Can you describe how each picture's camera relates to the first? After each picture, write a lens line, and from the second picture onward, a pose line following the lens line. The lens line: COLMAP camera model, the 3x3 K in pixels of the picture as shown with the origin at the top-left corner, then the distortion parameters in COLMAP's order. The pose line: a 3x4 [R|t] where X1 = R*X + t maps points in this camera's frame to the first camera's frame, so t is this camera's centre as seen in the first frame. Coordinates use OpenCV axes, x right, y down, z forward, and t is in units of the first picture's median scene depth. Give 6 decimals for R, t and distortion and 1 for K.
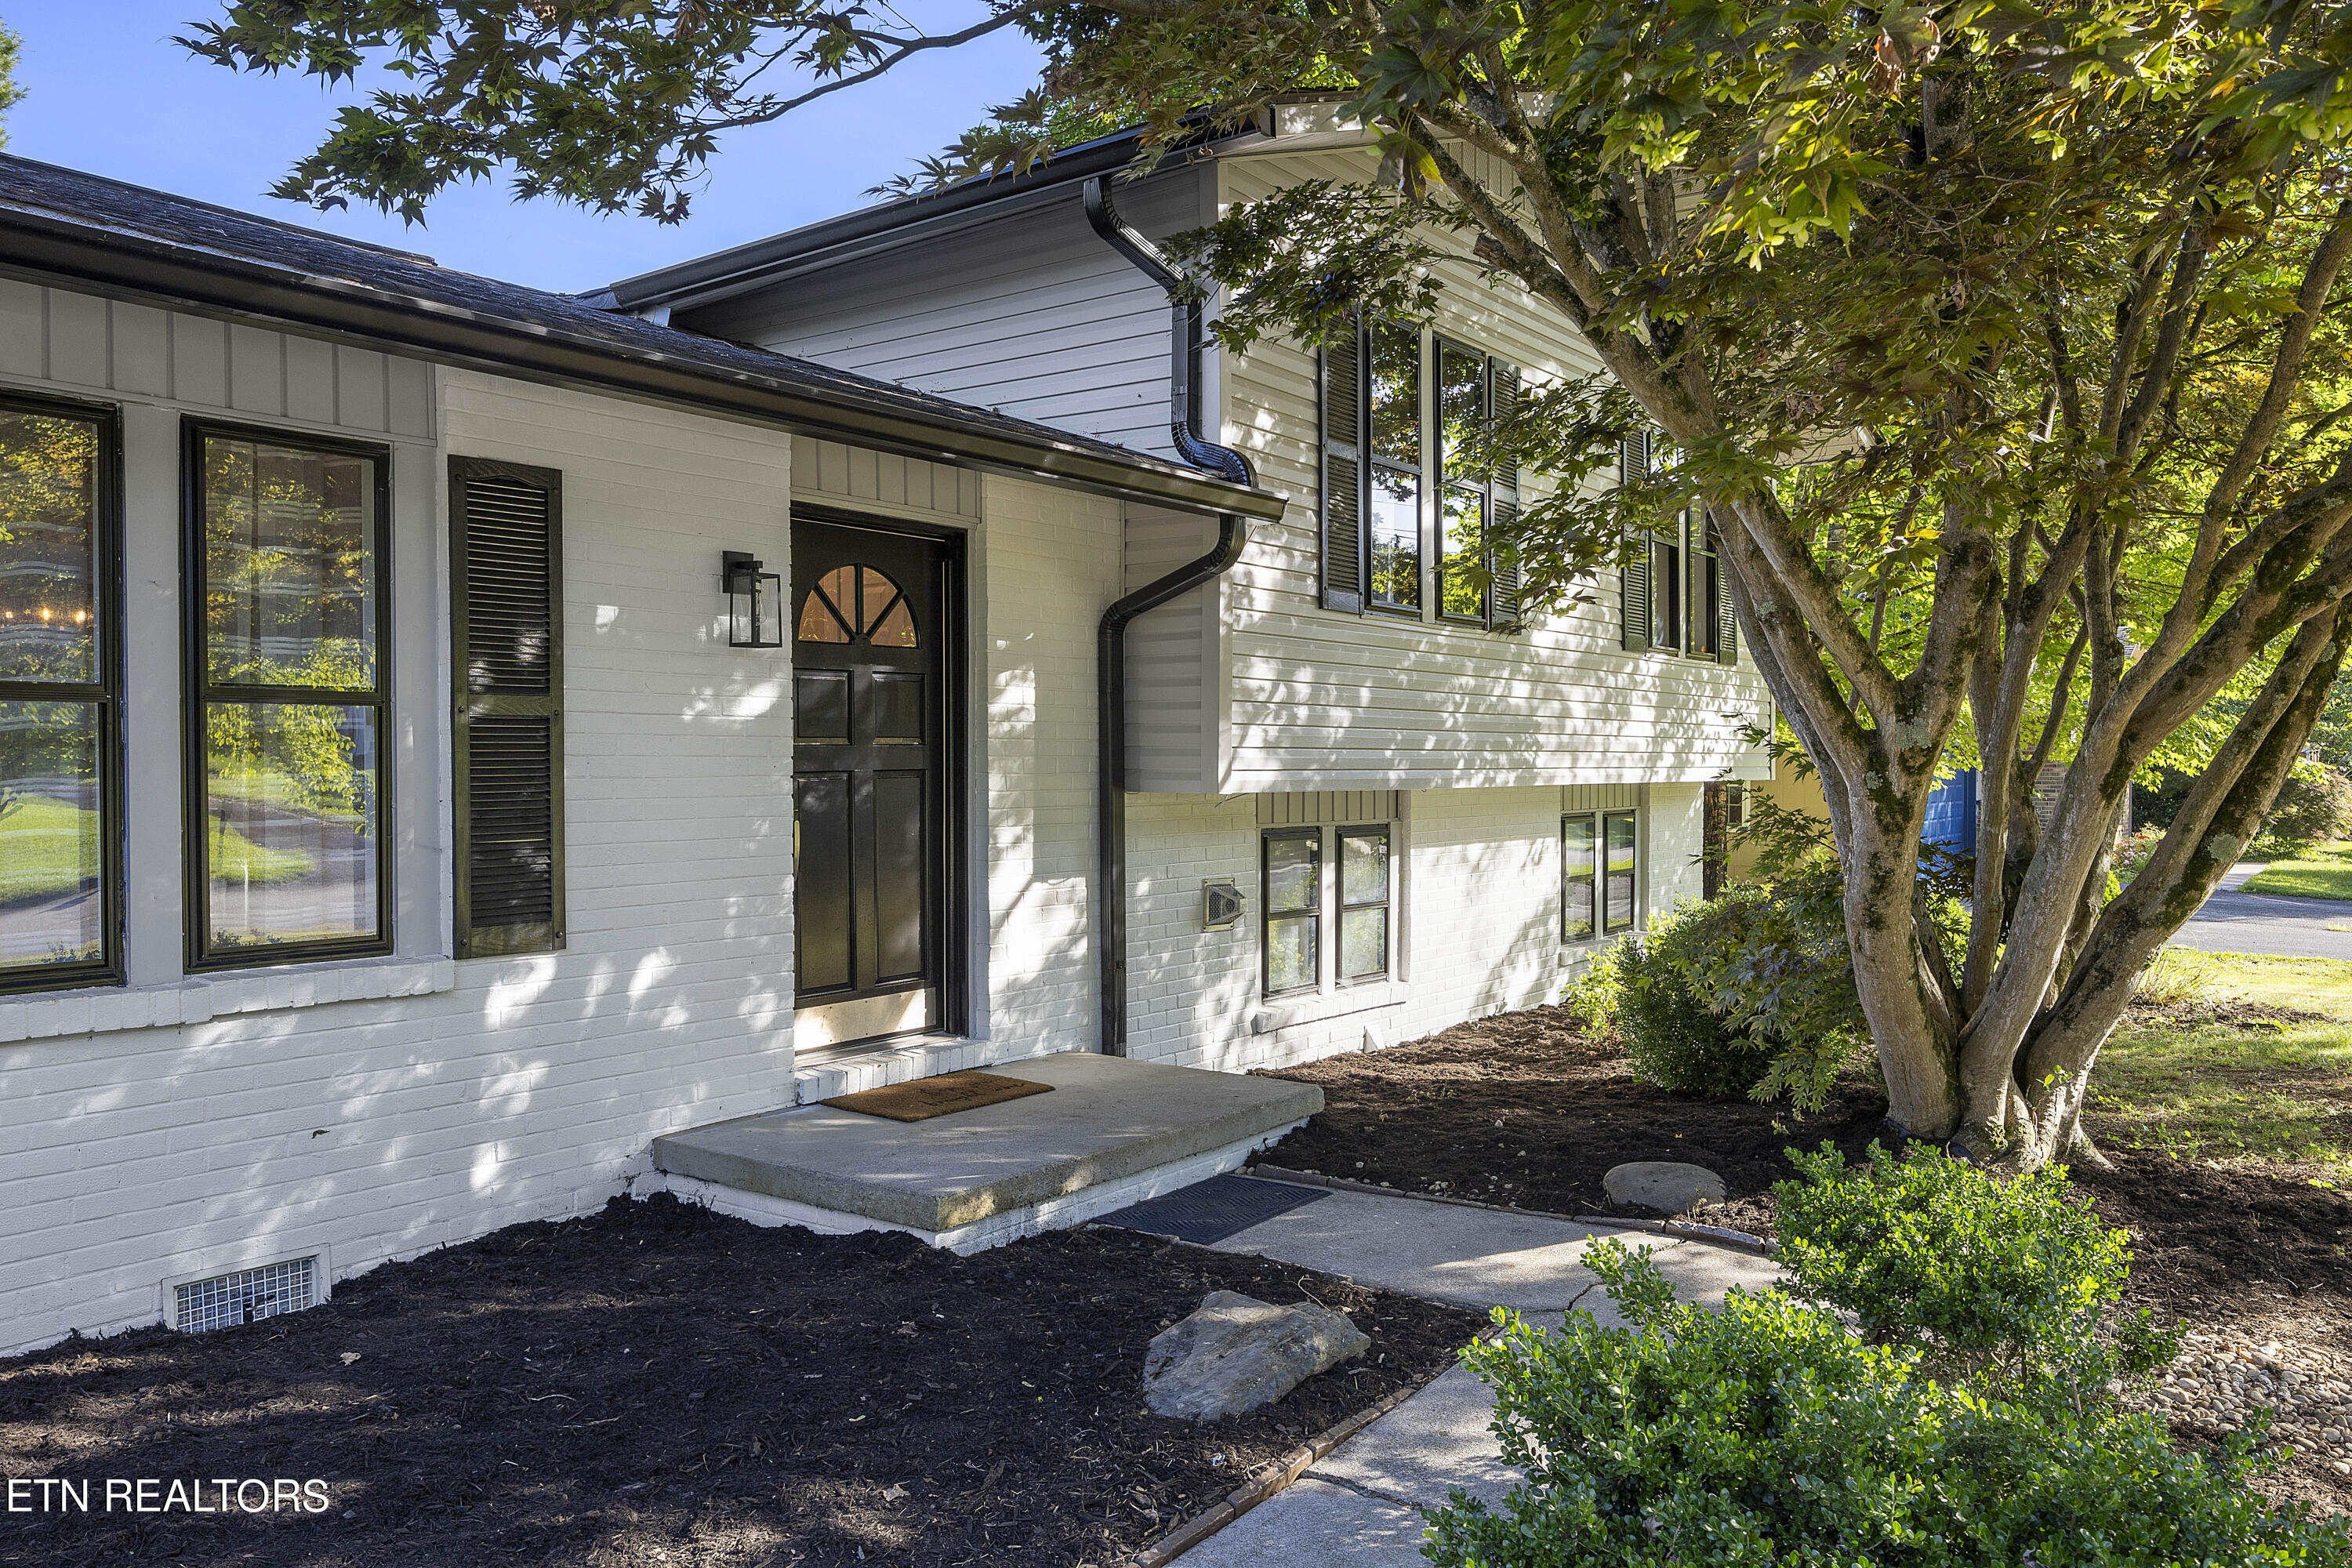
lens RADIAL K [[1626.1, 0, 1176.0], [0, 1626.1, 784.0], [0, 0, 1]] dist [0.048832, 0.001007]
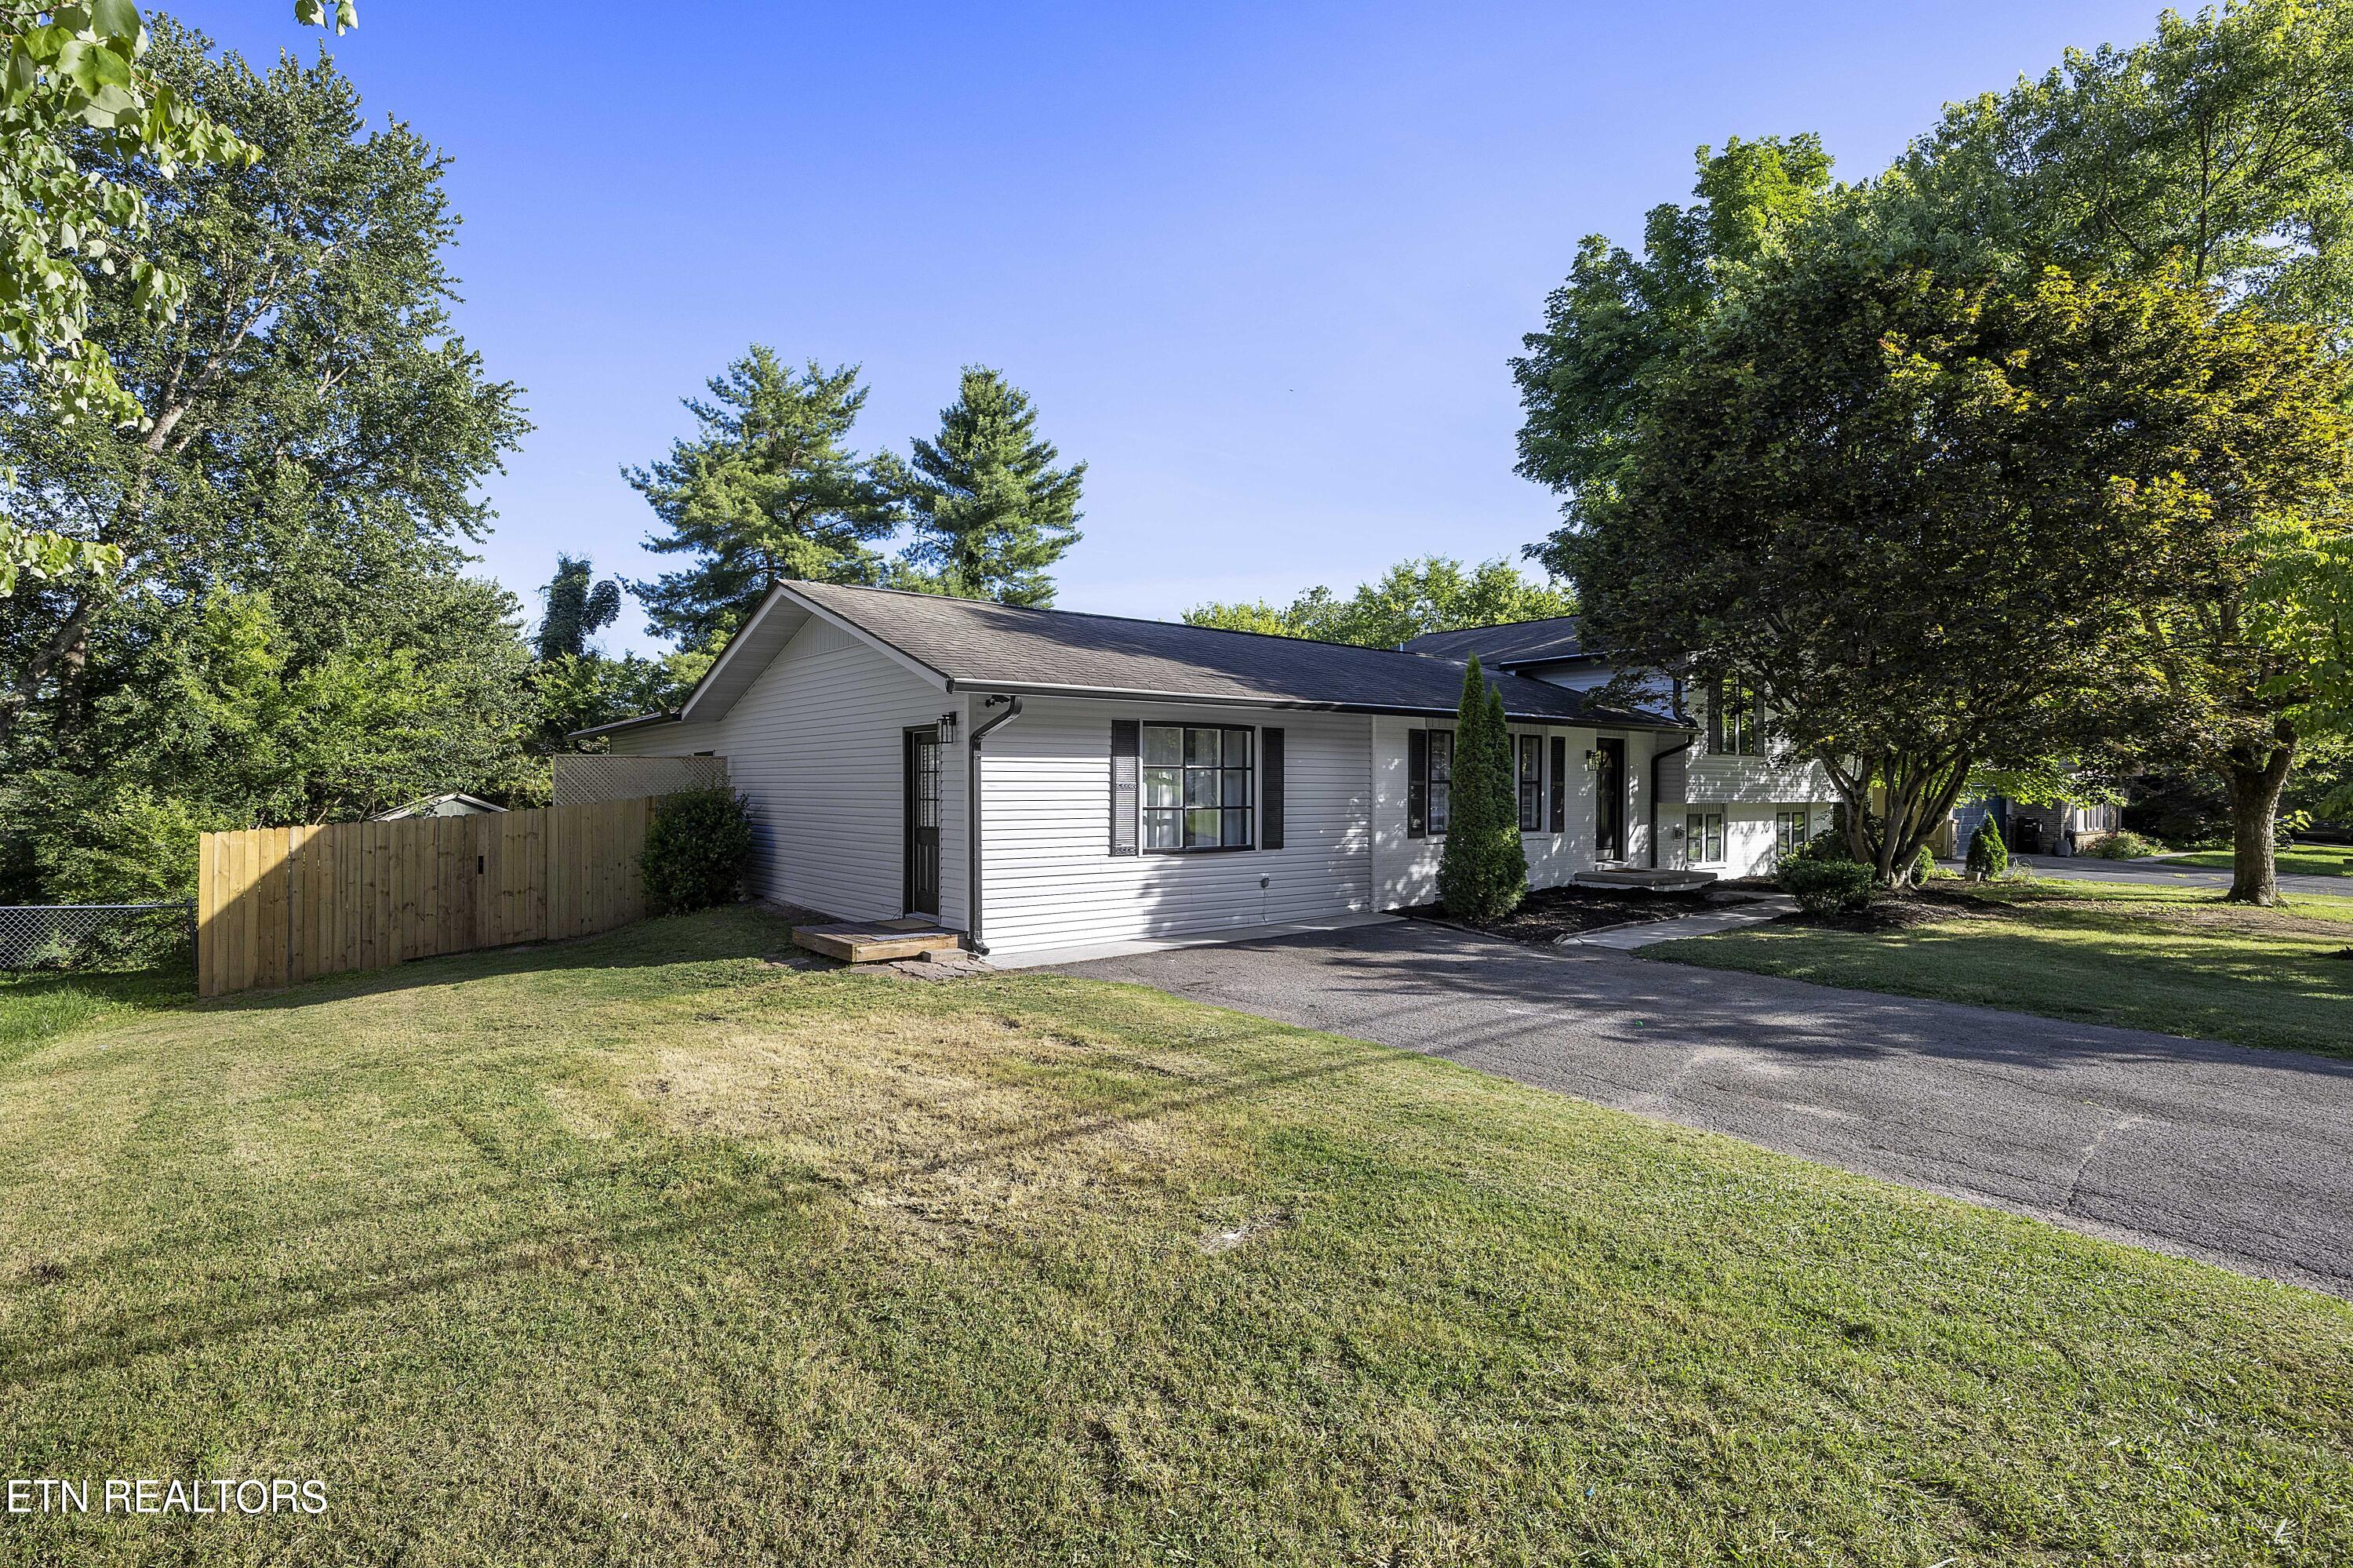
lens RADIAL K [[1156.5, 0, 1176.5], [0, 1156.5, 784.0], [0, 0, 1]] dist [0.022148, 0.000079]
pose [[0.981864, 0.007792, -0.189427, -0.661577], [-0.011194, 0.999795, -0.016897, 0.017407], [0.189256, 0.018711, 0.981749, -2.004346]]
